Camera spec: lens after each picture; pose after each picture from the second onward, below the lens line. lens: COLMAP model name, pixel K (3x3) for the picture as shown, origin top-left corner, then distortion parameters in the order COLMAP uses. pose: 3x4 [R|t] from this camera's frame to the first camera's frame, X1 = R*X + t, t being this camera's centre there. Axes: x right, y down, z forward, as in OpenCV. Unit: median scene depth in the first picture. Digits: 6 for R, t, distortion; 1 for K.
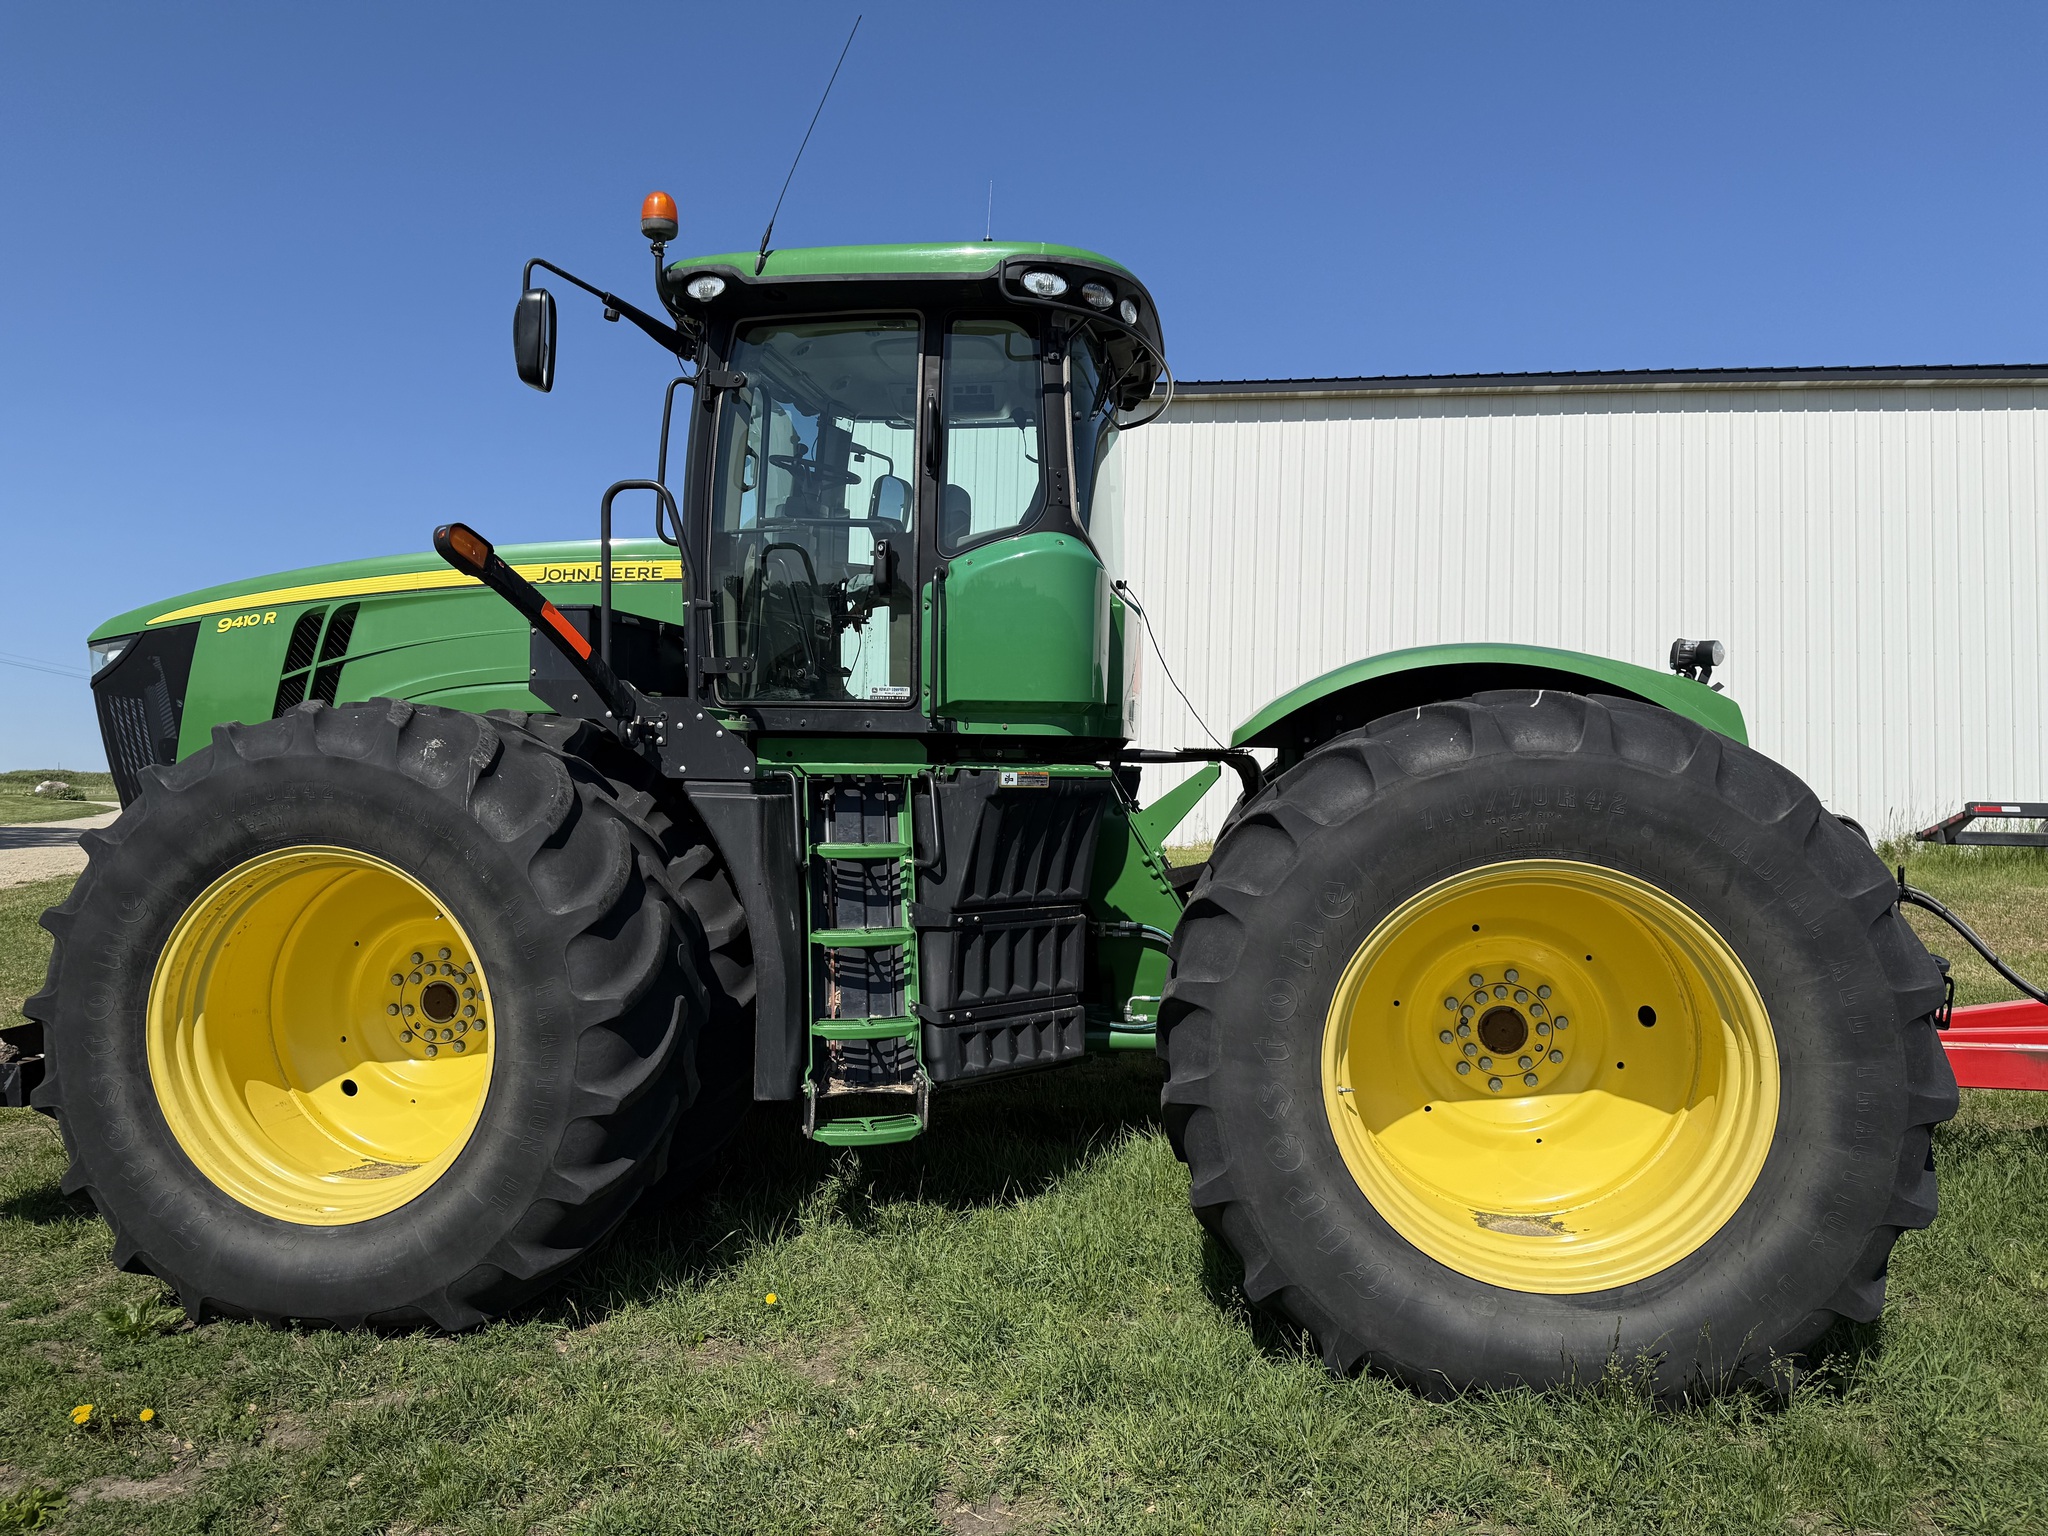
lens RADIAL K [[1453.0, 0, 1024.0], [0, 1453.0, 768.0], [0, 0, 1]] dist [0.081903, -0.128331]
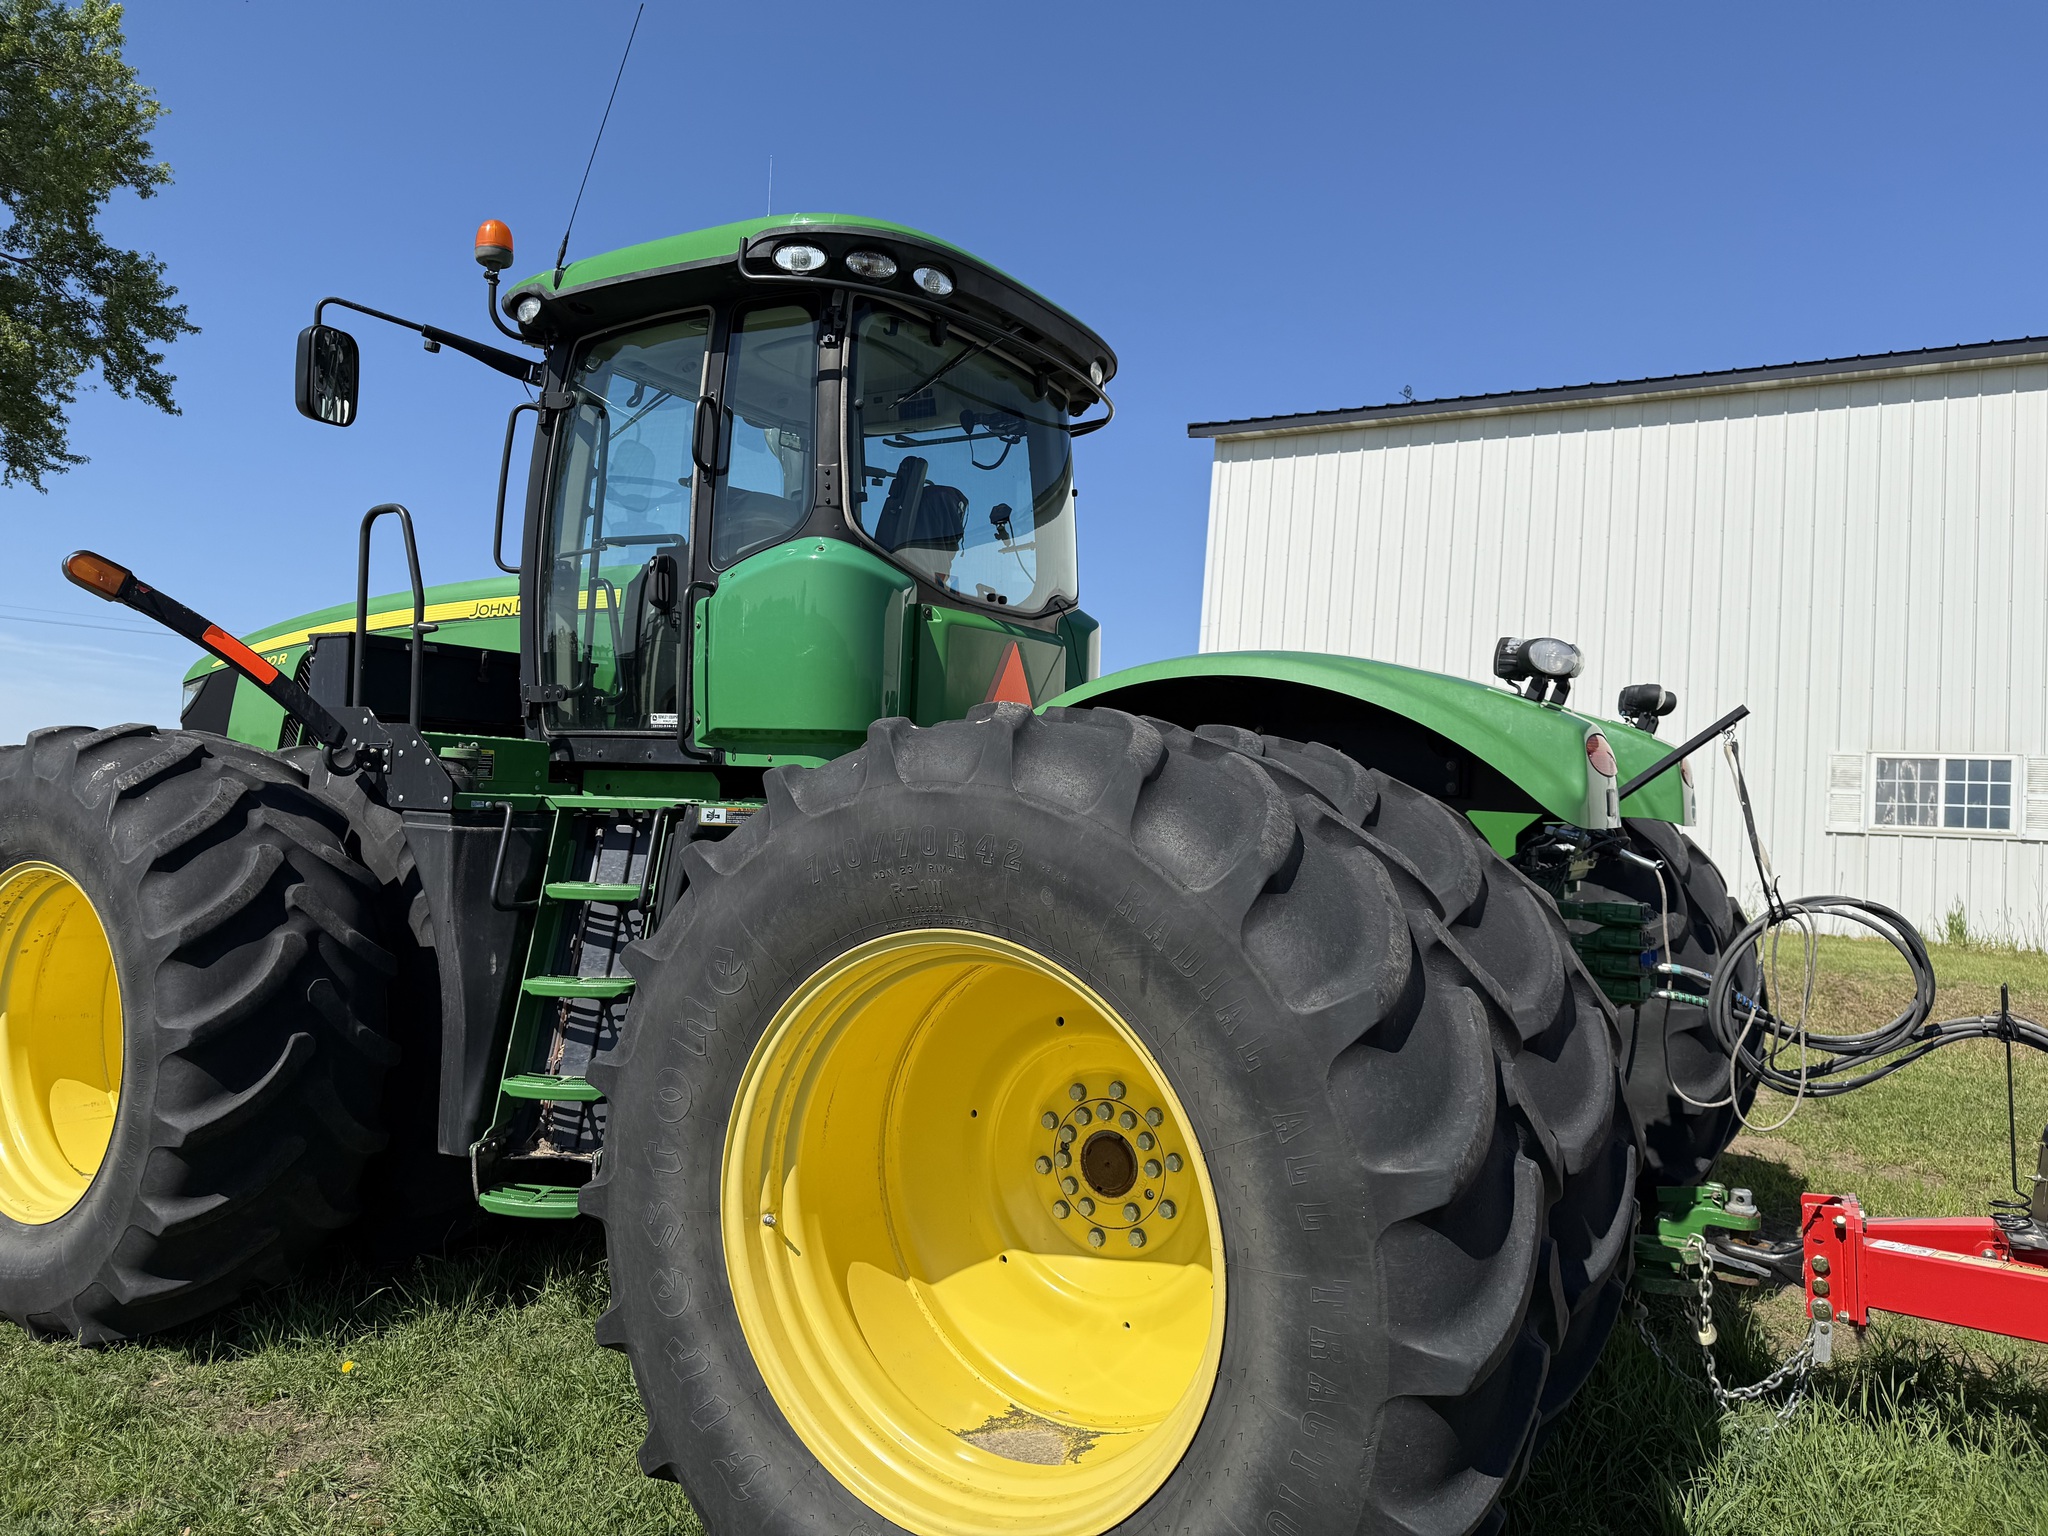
lens RADIAL K [[1448.3, 0, 1014.4], [0, 1448.3, 768.5], [0, 0, 1]] dist [0.066382, -0.083511]
pose [[0.917484, 0.008195, -0.397687, 0.524027], [-0.023493, 0.999159, -0.033610, 0.004385], [0.397077, 0.040179, 0.916905, 0.273837]]
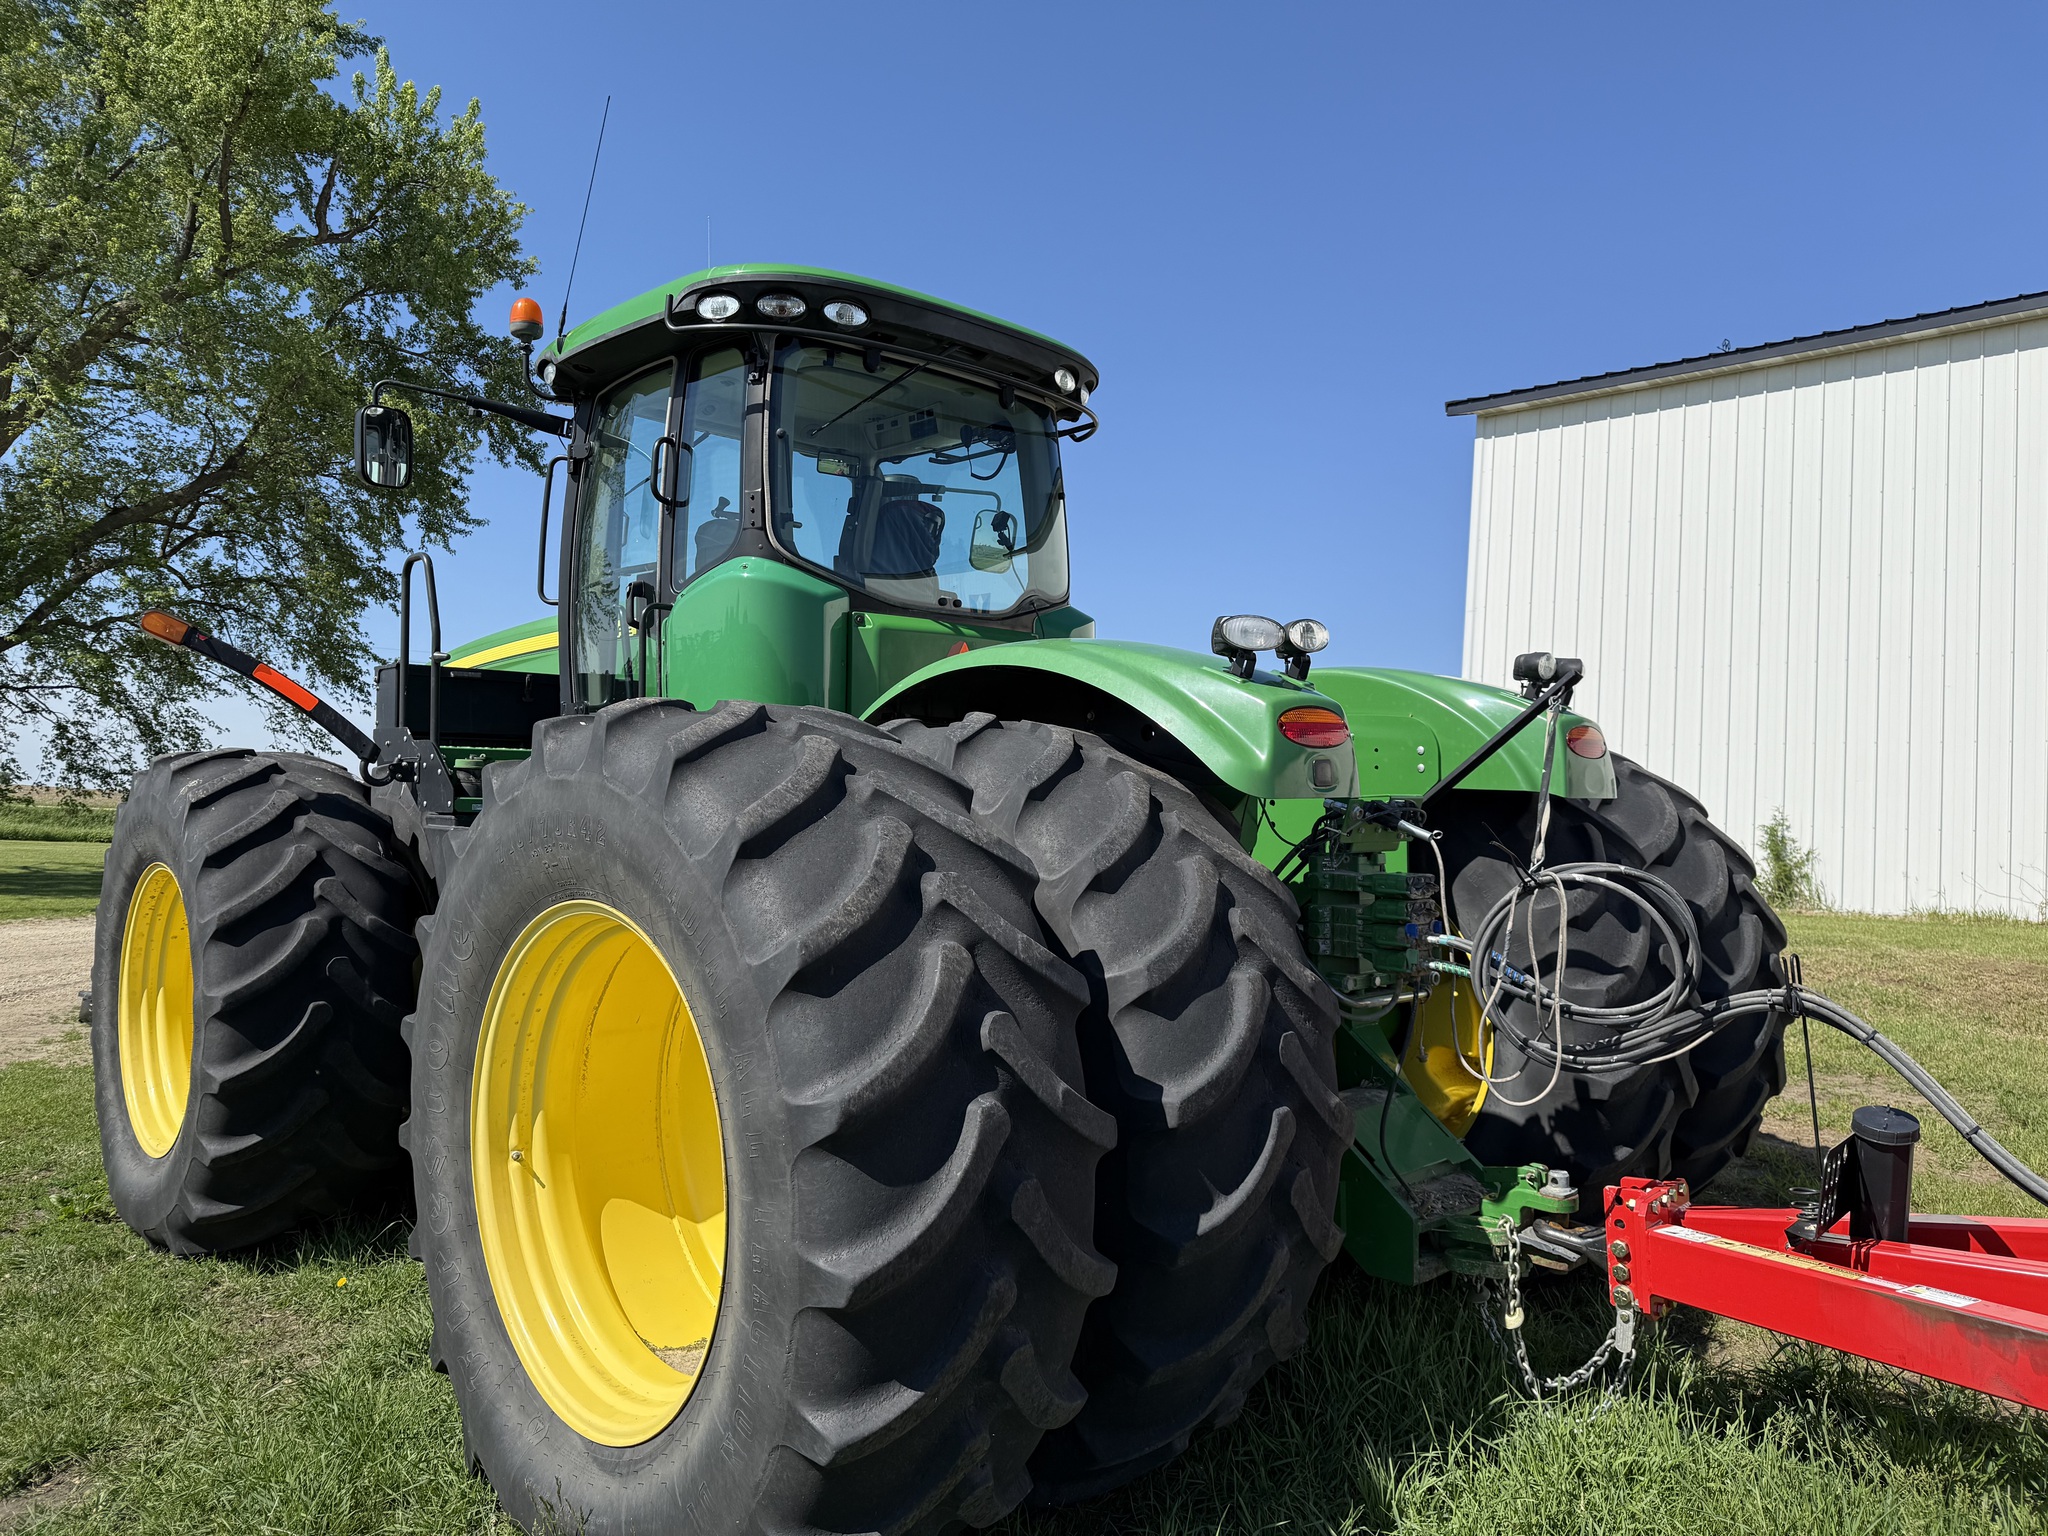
lens RADIAL K [[1451.2, 0, 1036.3], [0, 1451.2, 758.9], [0, 0, 1]] dist [0.088426, -0.129567]
pose [[0.793088, -0.024932, -0.608596, 0.832740], [0.000054, 0.999165, -0.040863, 0.012763], [0.609106, 0.032375, 0.792427, 0.388199]]
